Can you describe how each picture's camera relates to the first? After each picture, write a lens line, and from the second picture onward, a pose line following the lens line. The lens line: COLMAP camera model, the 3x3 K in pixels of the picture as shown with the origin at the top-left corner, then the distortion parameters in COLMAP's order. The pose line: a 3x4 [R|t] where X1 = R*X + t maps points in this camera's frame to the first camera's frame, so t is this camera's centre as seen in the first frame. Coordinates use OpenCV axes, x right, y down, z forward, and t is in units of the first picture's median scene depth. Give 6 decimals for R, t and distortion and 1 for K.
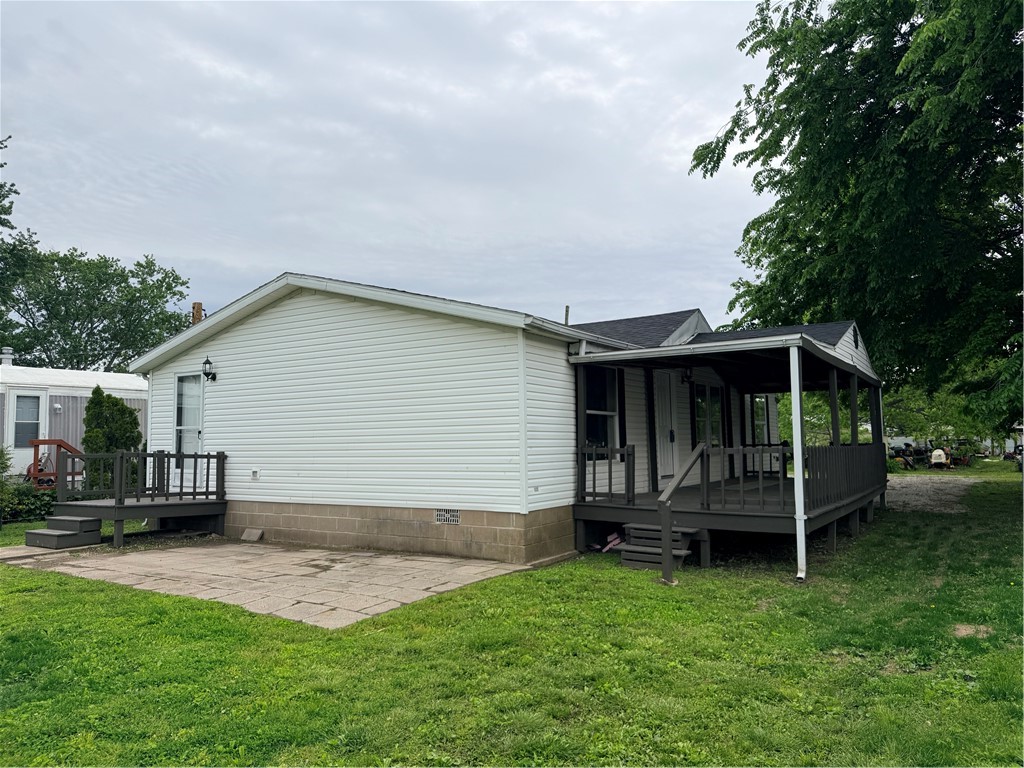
lens RADIAL K [[750.3, 0, 512.0], [0, 750.3, 384.0], [0, 0, 1]] dist [-0.003550, -0.000426]
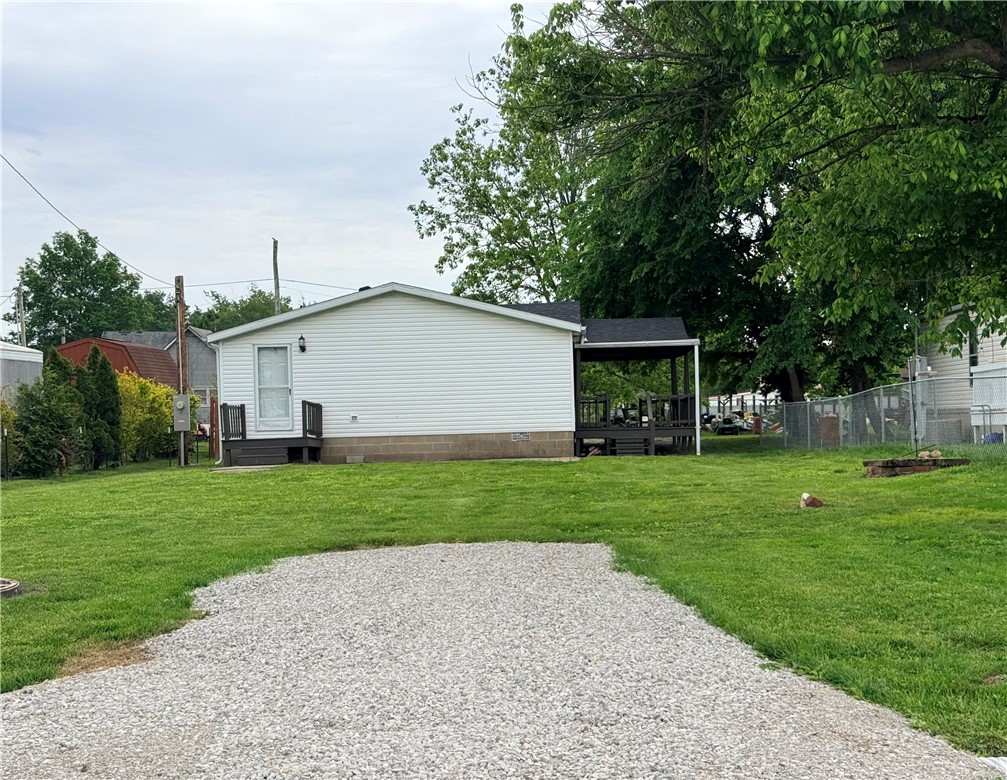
lens RADIAL K [[1504.4, 0, 503.5], [0, 1504.4, 390.0], [0, 0, 1]] dist [-0.005082, -0.001715]
pose [[0.865213, -0.003578, 0.501392, -1.545807], [-0.026195, 0.998286, 0.052326, -0.093013], [-0.500720, -0.058407, 0.863637, -1.642916]]
